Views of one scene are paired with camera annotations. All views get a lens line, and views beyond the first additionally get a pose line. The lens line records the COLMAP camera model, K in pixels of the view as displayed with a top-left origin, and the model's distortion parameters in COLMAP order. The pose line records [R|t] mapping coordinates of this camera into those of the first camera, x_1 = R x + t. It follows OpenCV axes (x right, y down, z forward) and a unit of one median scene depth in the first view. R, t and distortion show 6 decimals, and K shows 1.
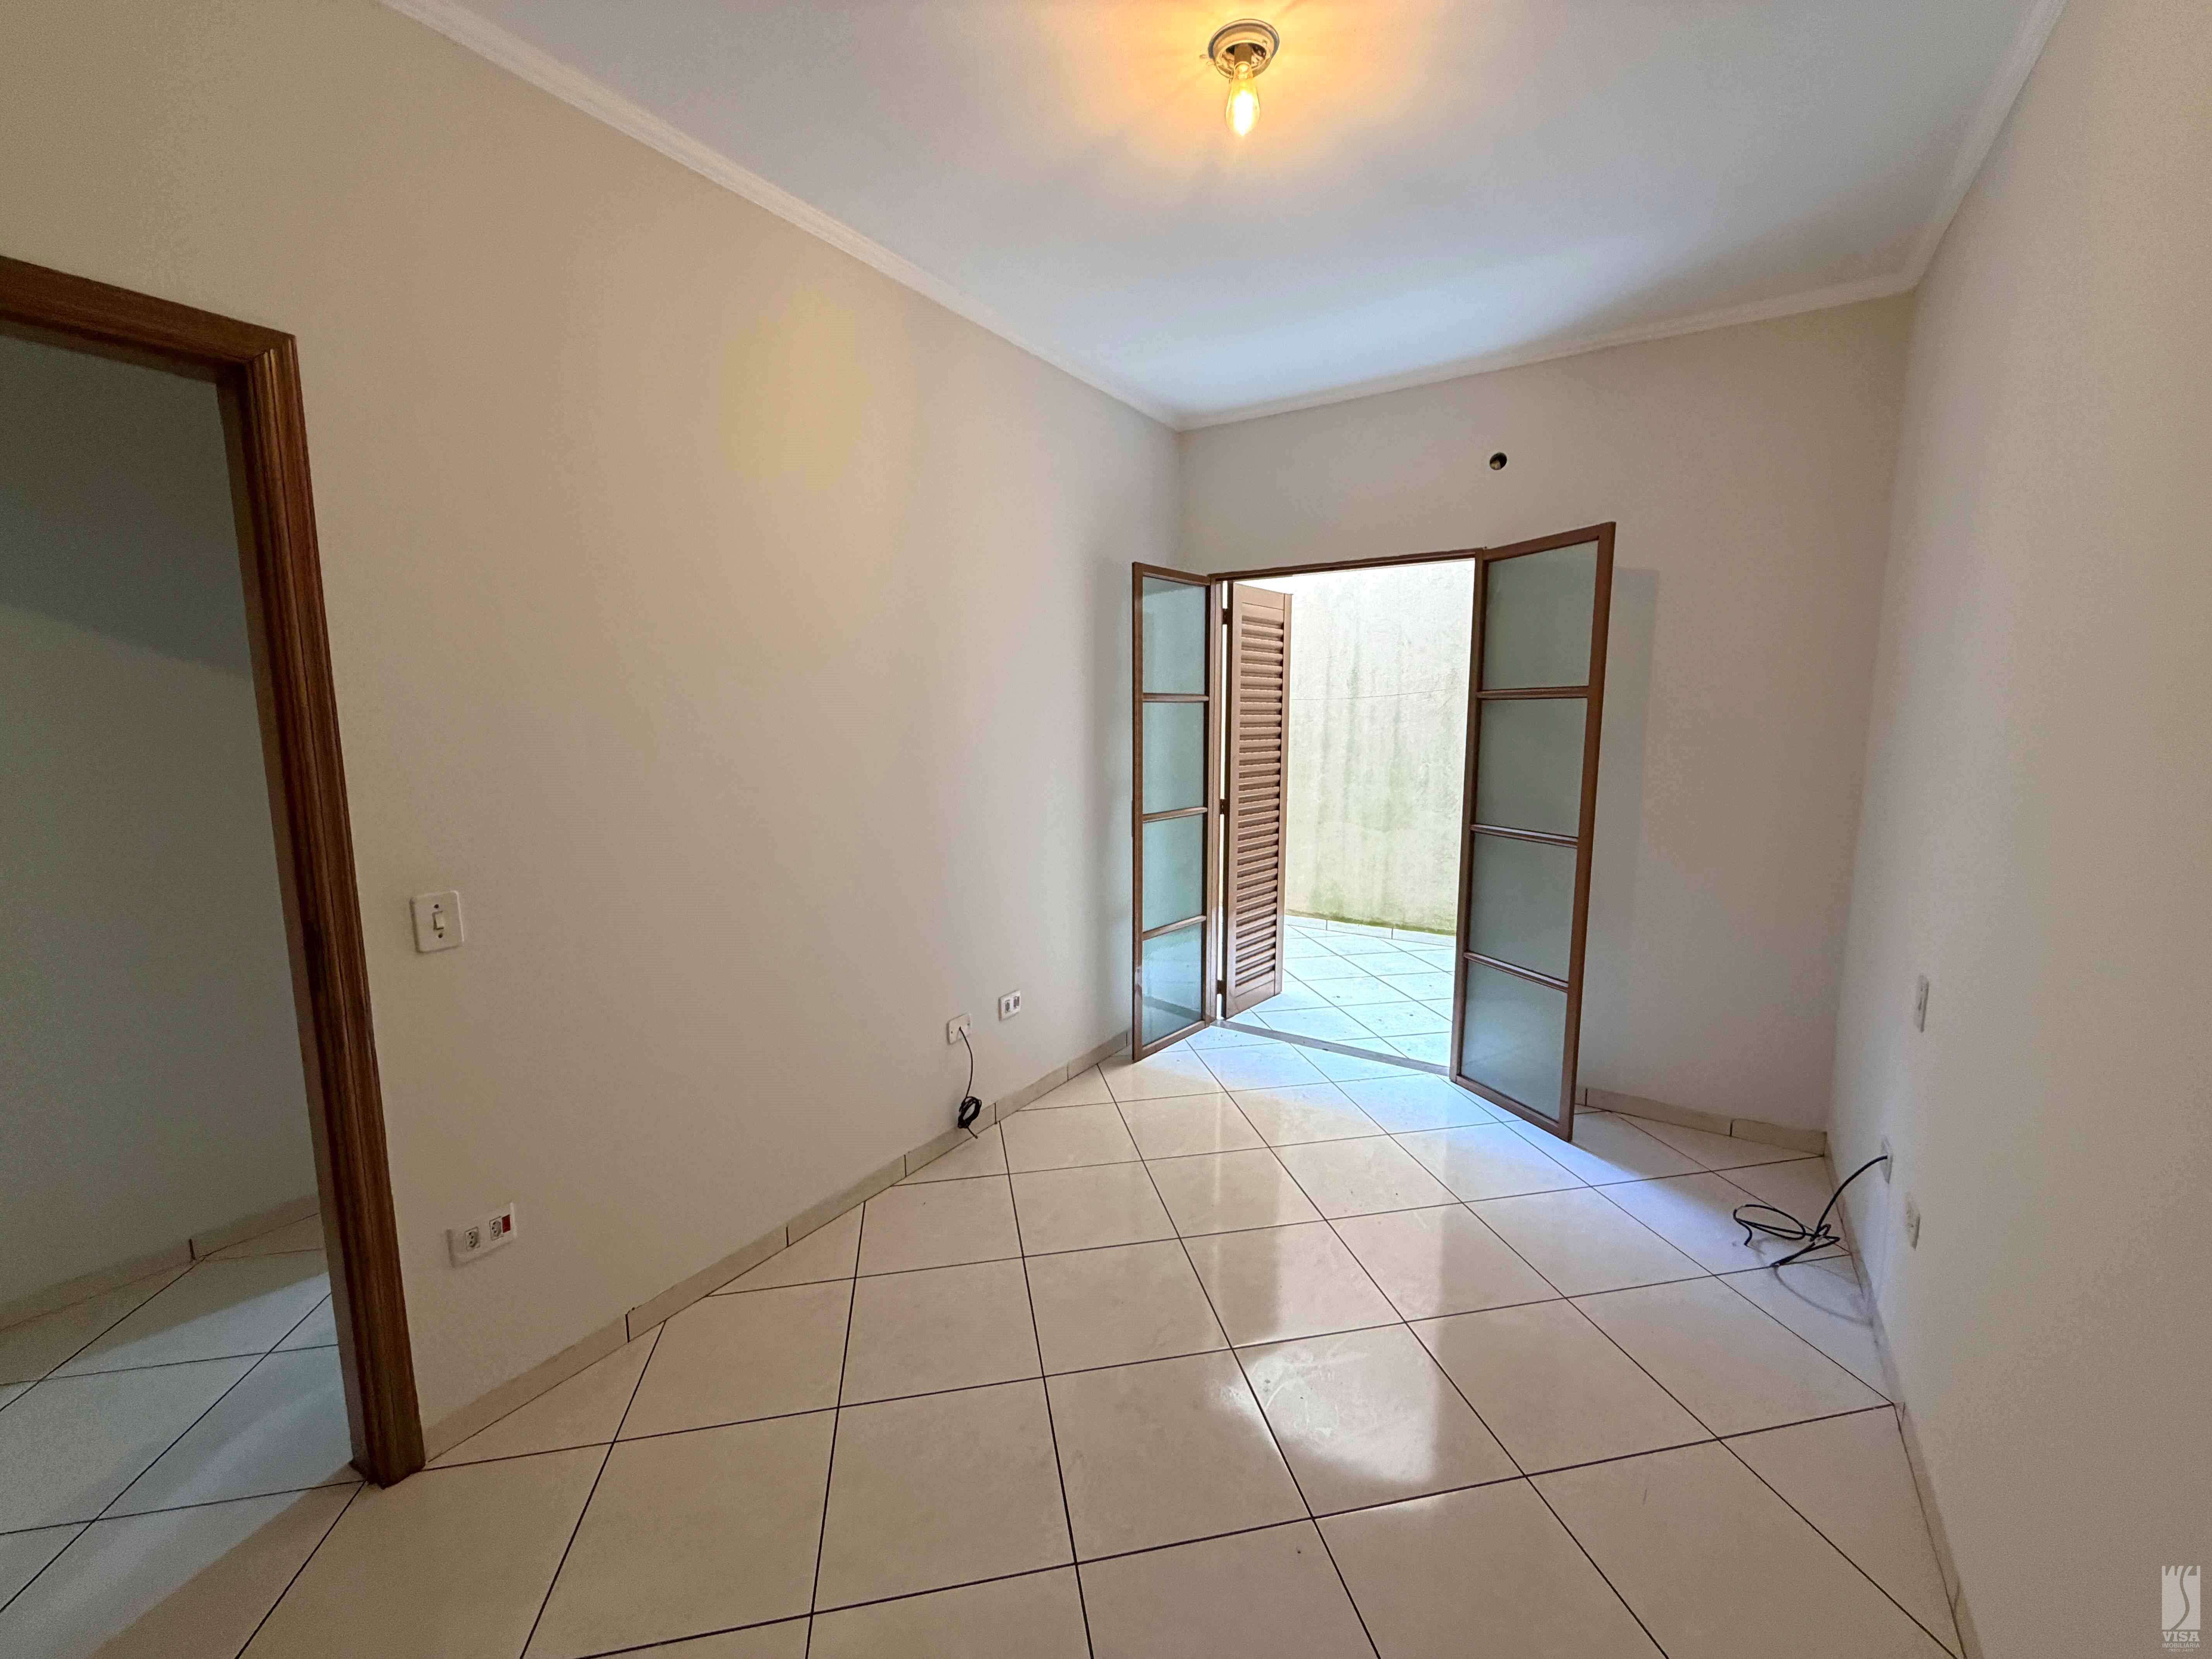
lens RADIAL K [[880.7, 0, 1102.7], [0, 880.7, 827.5], [0, 0, 1]] dist [-0.000200, -0.000094]
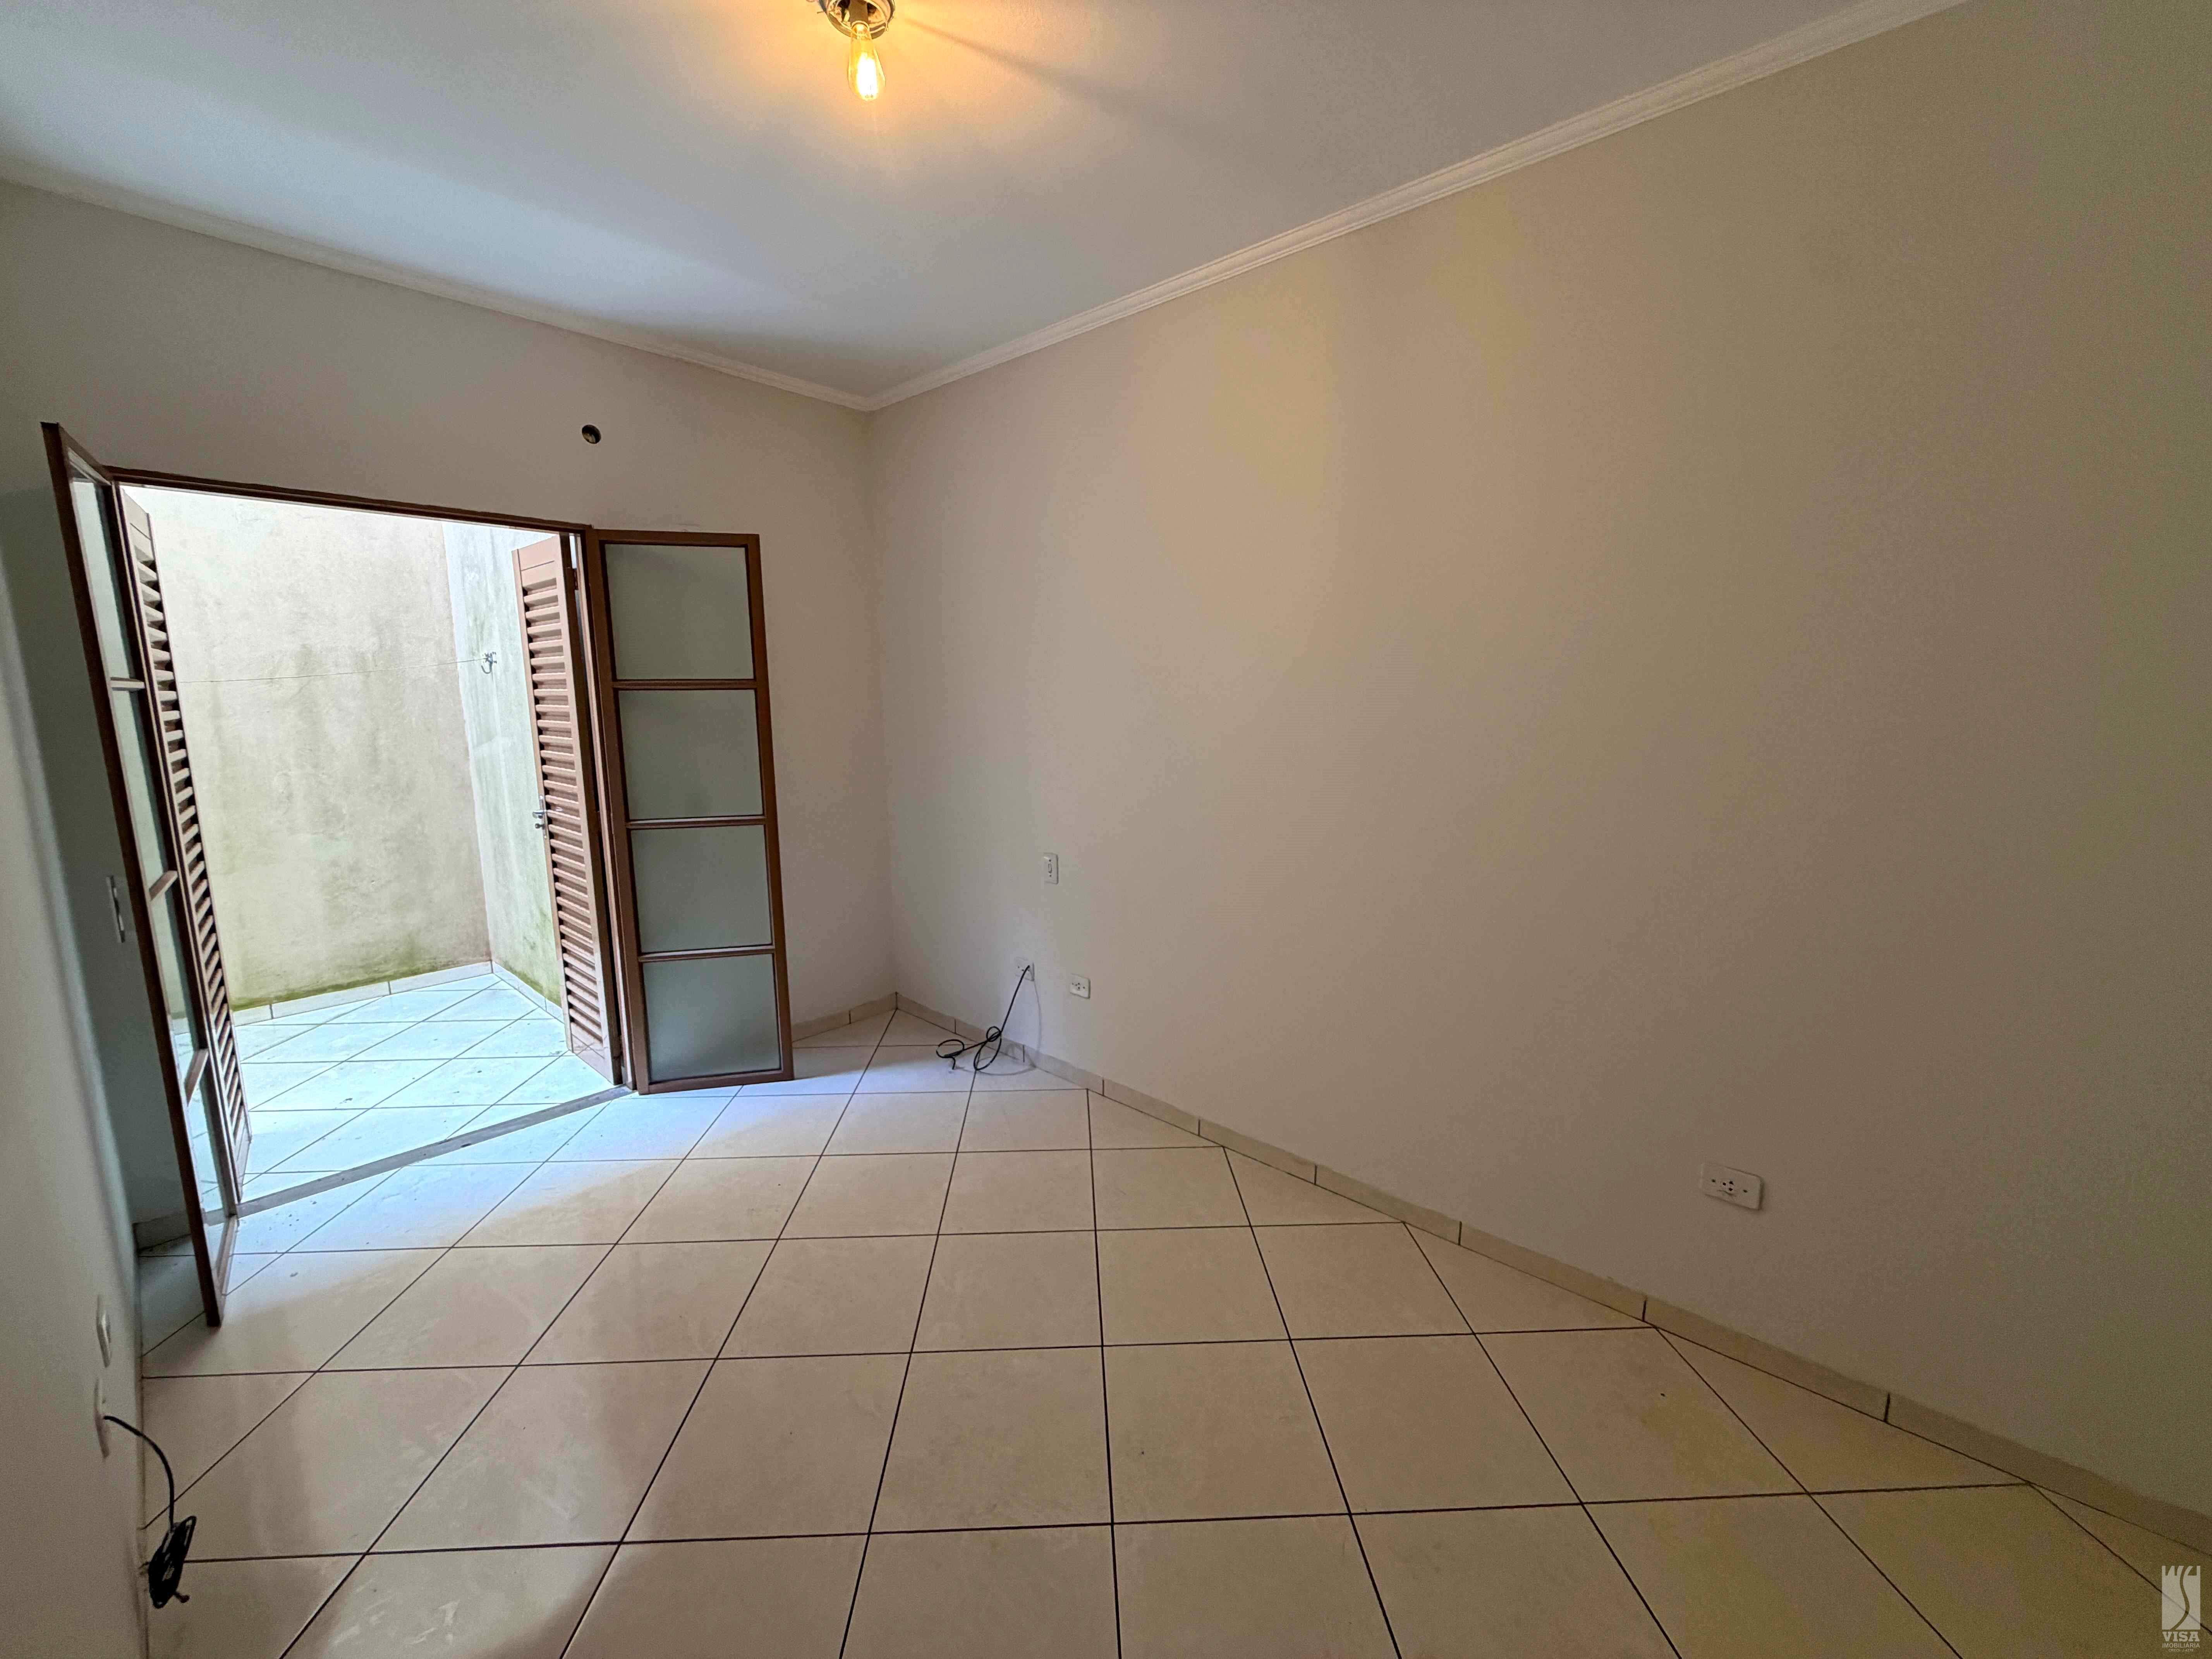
lens RADIAL K [[880.7, 0, 1102.7], [0, 880.7, 827.5], [0, 0, 1]] dist [-0.000200, -0.000094]
pose [[0.151360, -0.149605, 0.977092, -0.396874], [0.131083, 0.982788, 0.130171, -0.050076], [-0.979749, 0.108378, 0.168365, 0.317251]]
